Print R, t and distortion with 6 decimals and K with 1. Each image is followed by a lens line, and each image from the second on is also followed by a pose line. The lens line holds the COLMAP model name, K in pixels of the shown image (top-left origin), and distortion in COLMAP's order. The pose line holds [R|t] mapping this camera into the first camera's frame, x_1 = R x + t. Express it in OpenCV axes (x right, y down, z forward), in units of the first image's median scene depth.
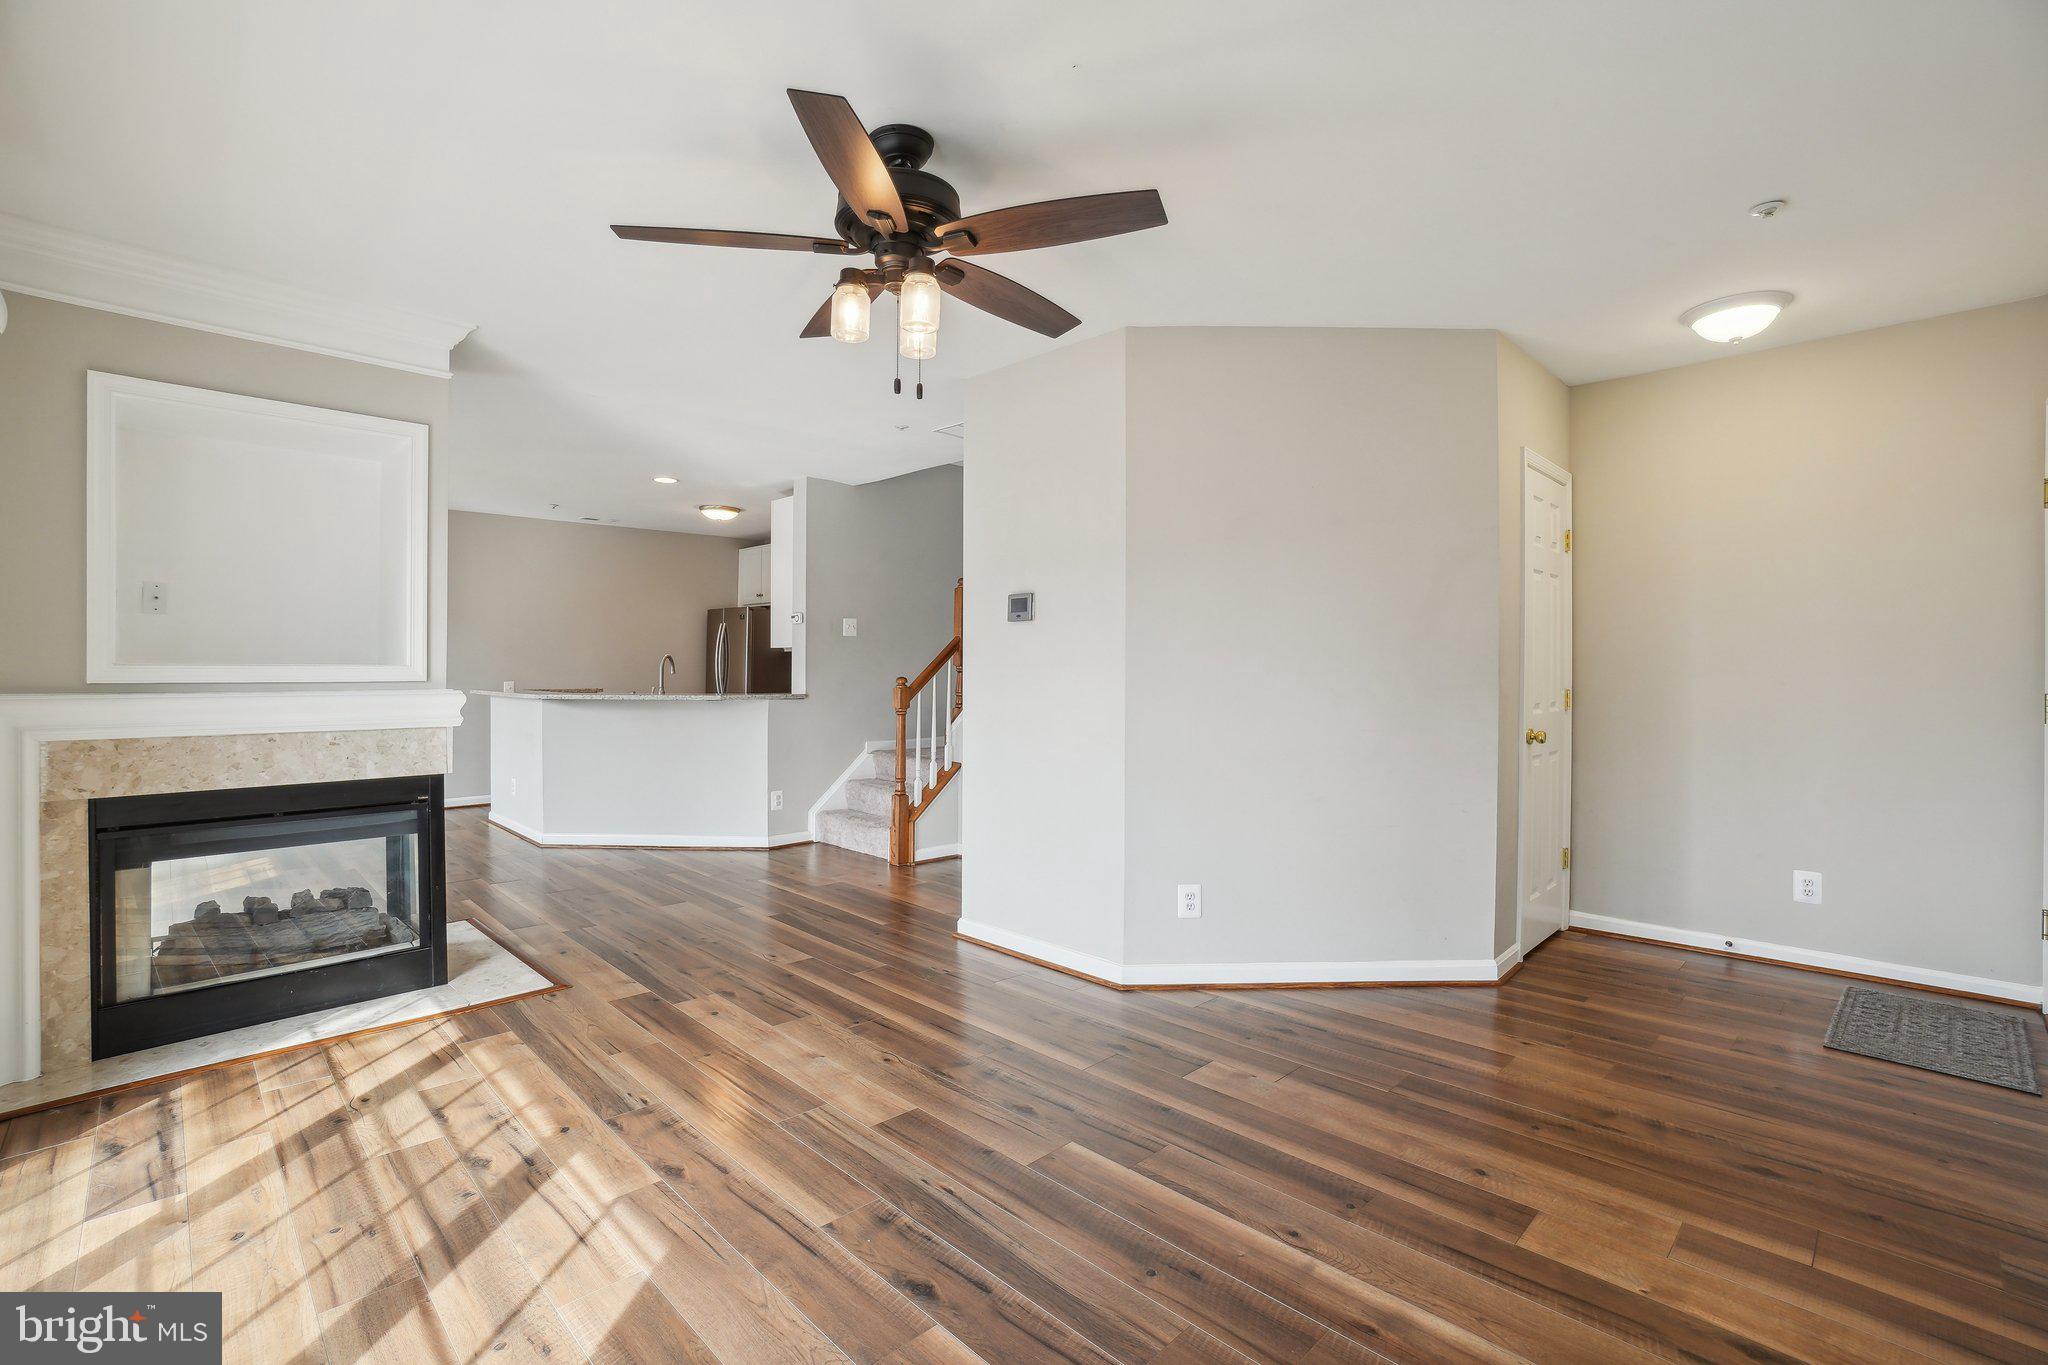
lens RADIAL K [[920.2, 0, 1036.0], [0, 920.2, 674.6], [0, 0, 1]] dist [-0.049557, 0.012708]
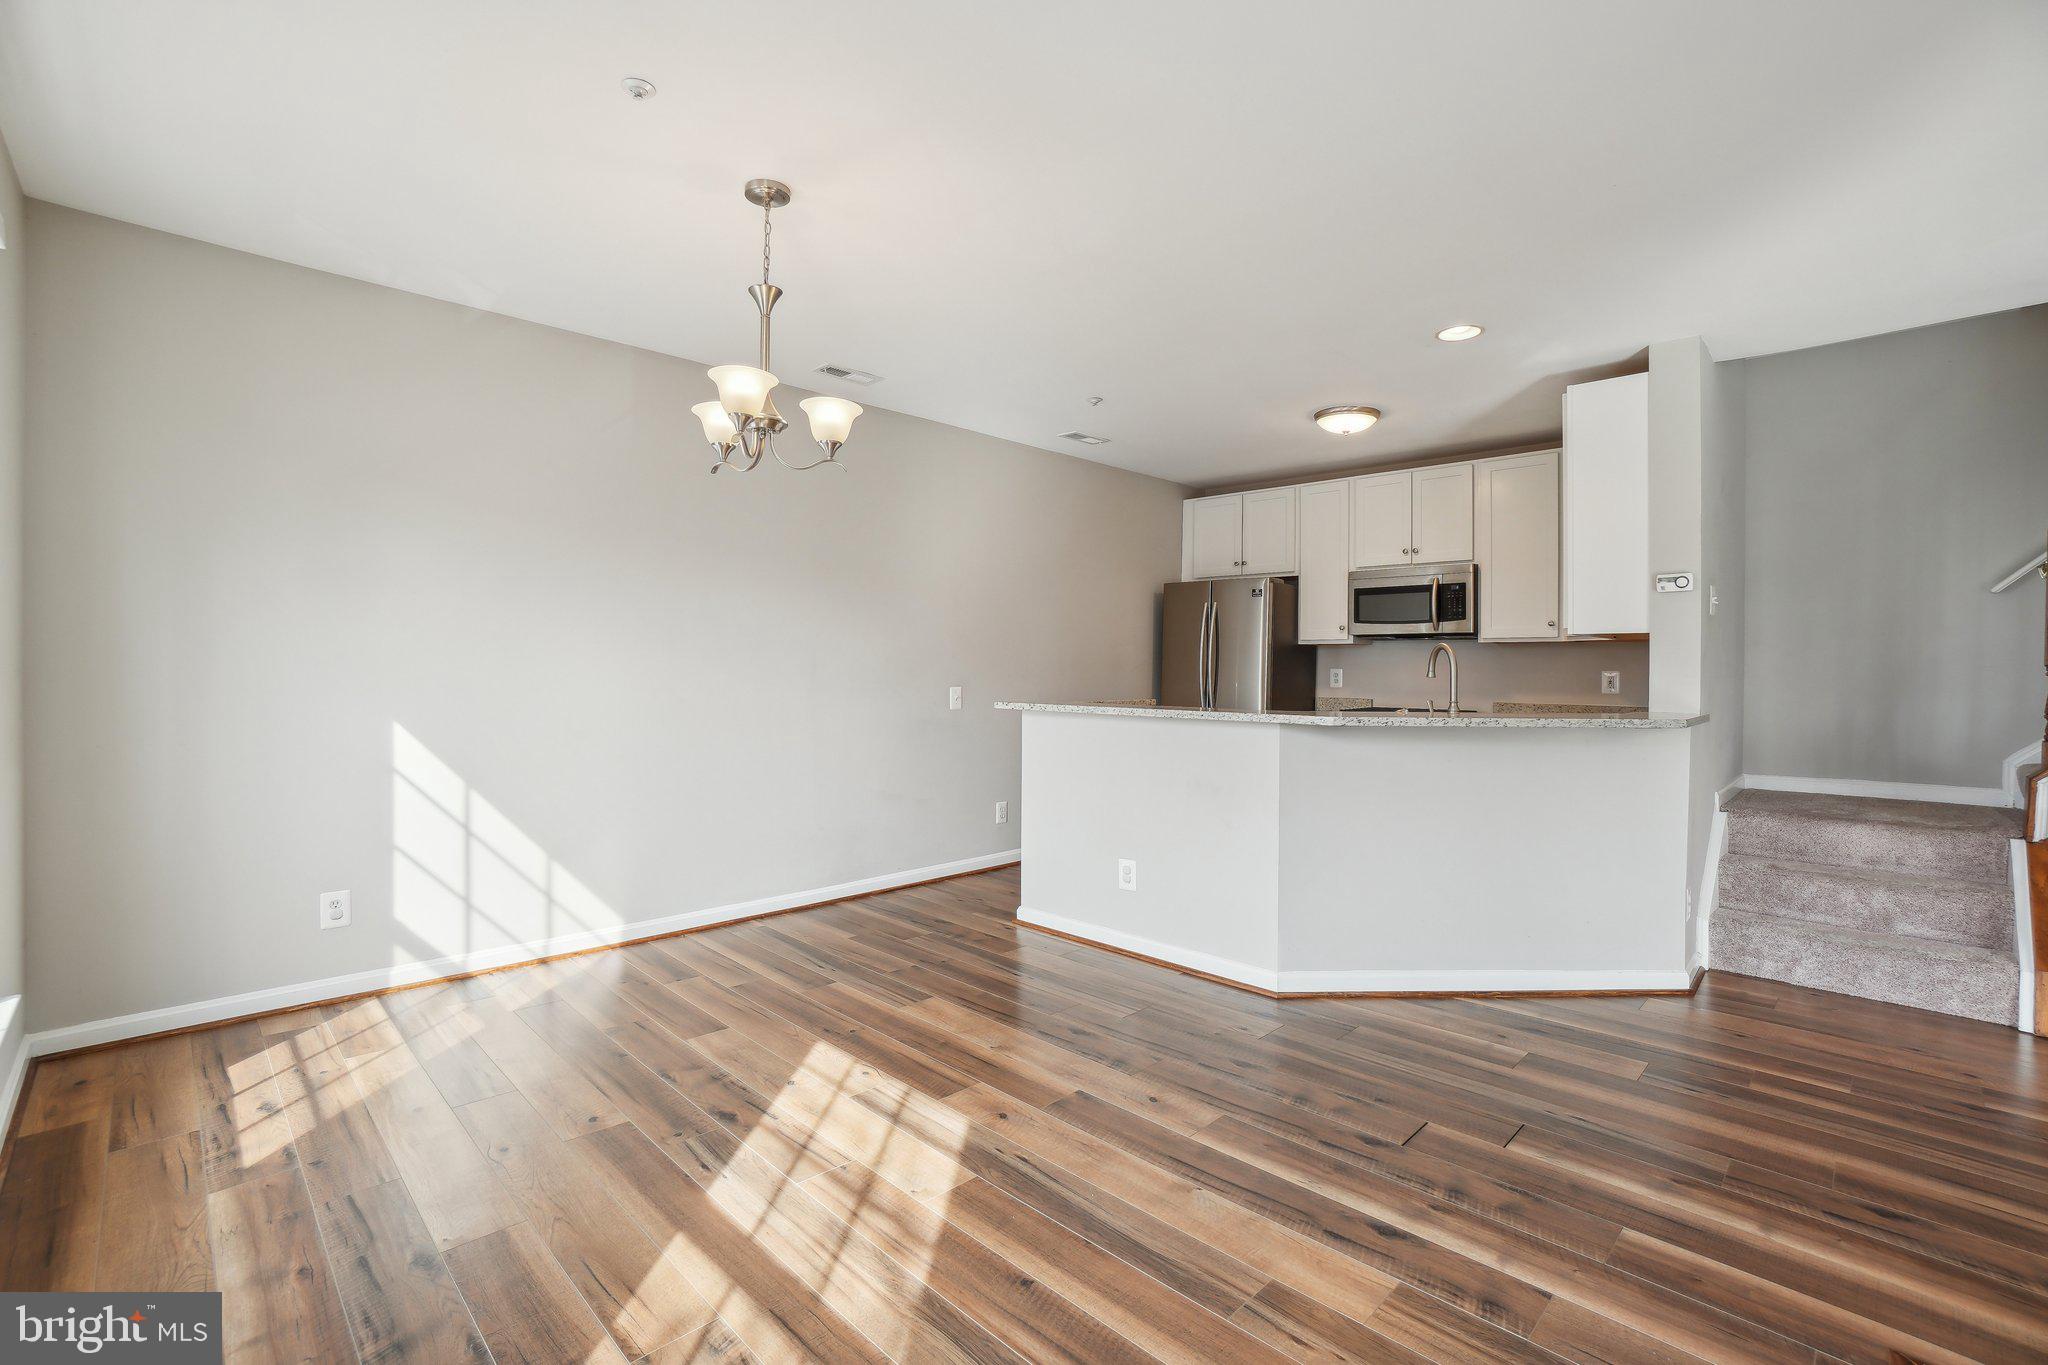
lens RADIAL K [[920.2, 0, 1040.4], [0, 920.2, 681.0], [0, 0, 1]] dist [-0.049557, 0.012708]
pose [[0.999943, 0.008975, -0.005857, -1.610832], [-0.008932, 0.999934, 0.007234, -0.002931], [0.005921, -0.007181, 0.999957, 1.057689]]
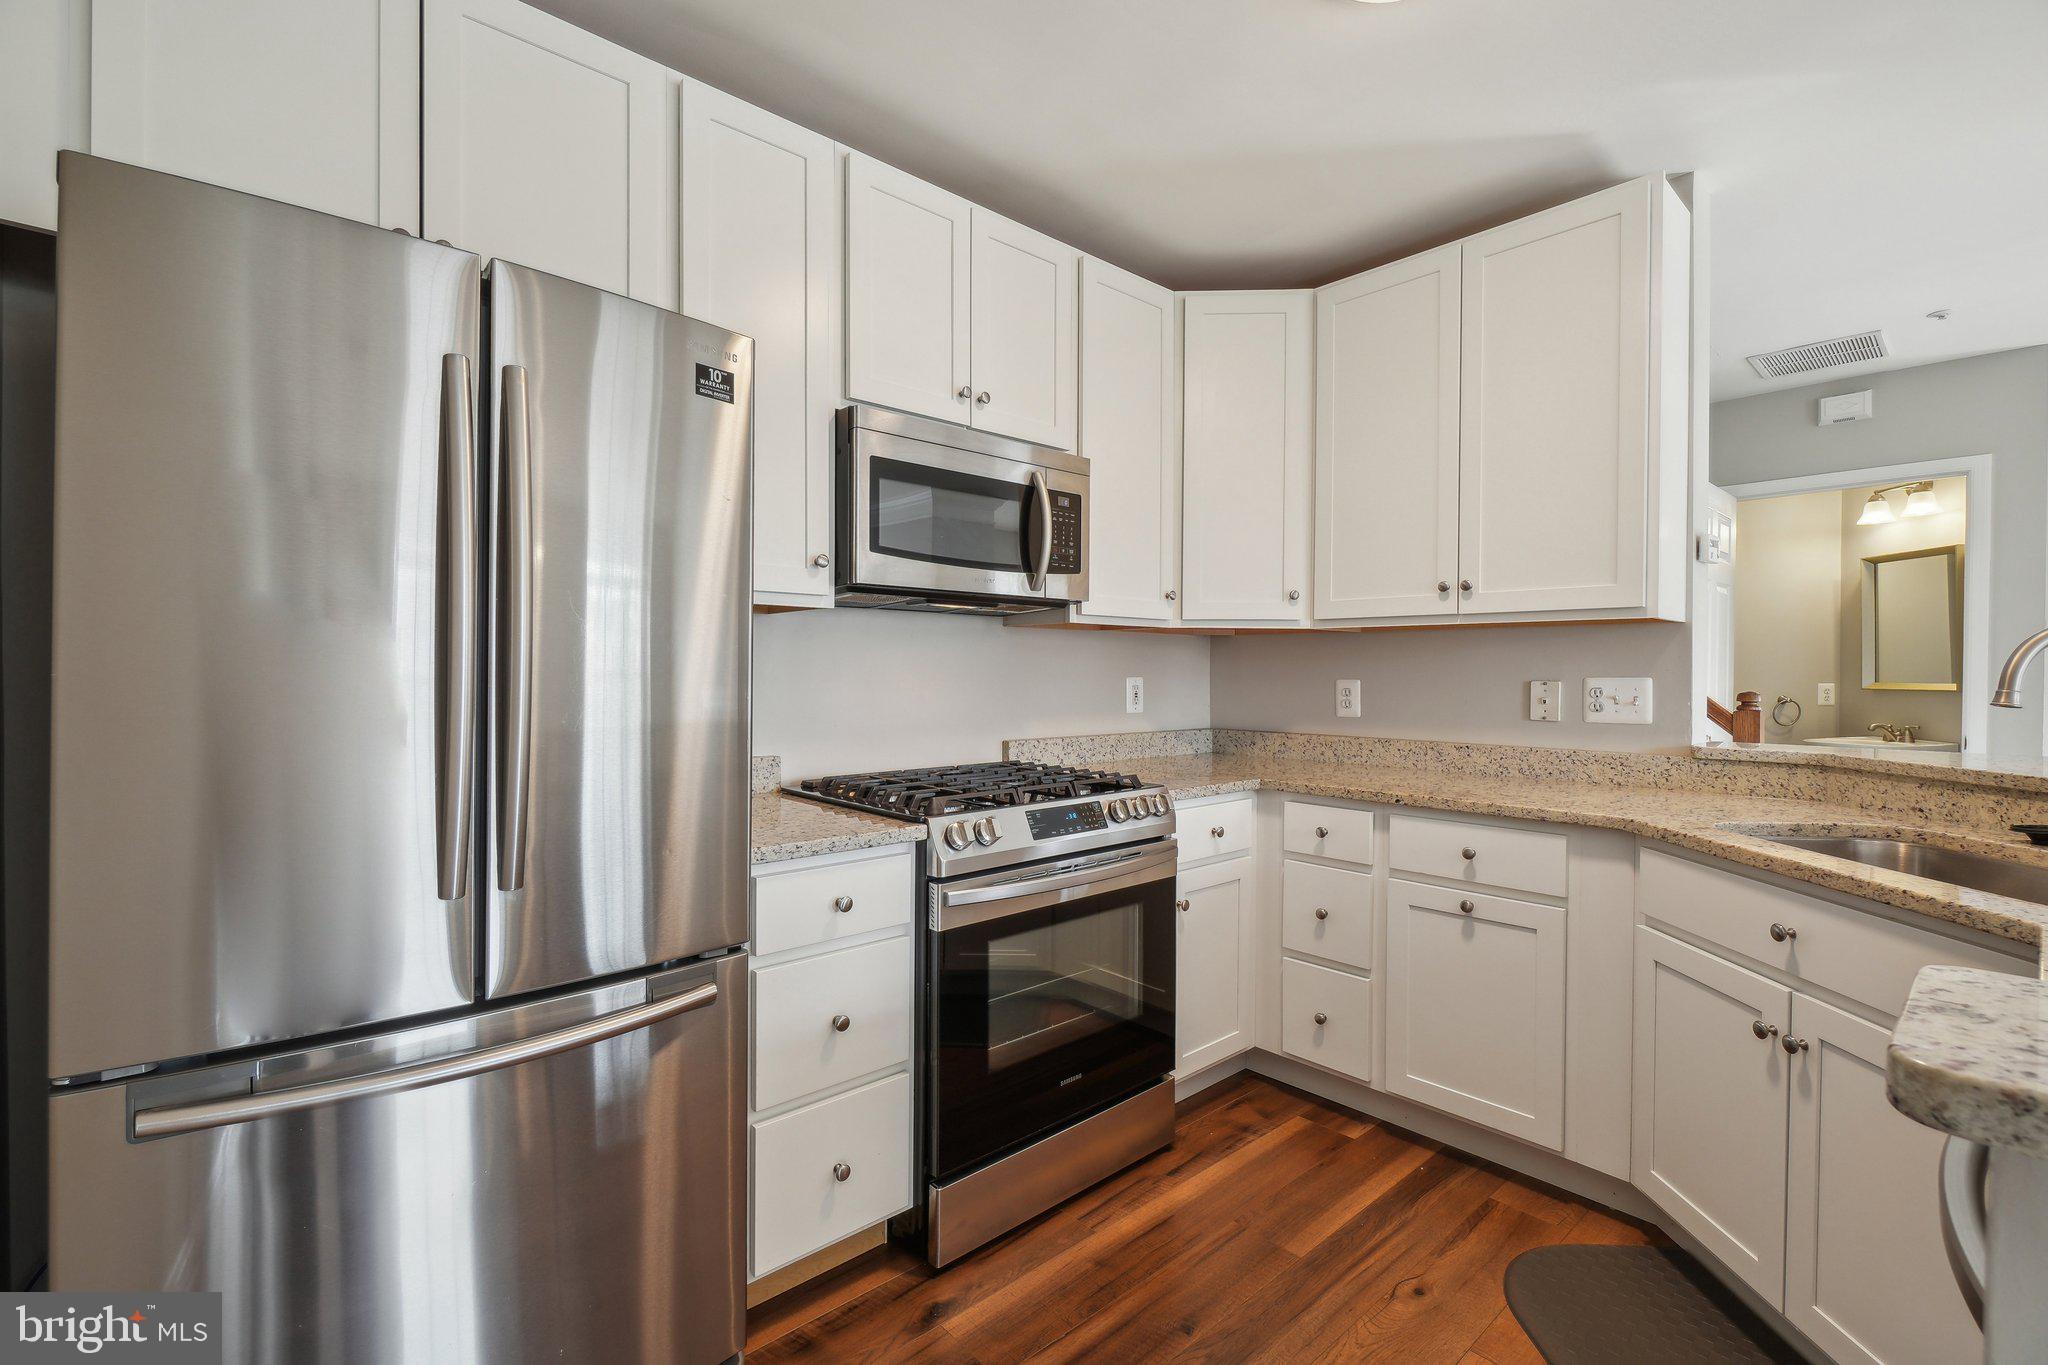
lens RADIAL K [[920.2, 0, 1010.3], [0, 920.2, 674.8], [0, 0, 1]] dist [-0.049557, 0.012708]
pose [[0.104859, -0.003579, 0.994481, -1.639145], [0.003961, 0.999987, 0.003181, -0.029488], [-0.994479, 0.003606, 0.104872, 3.003387]]
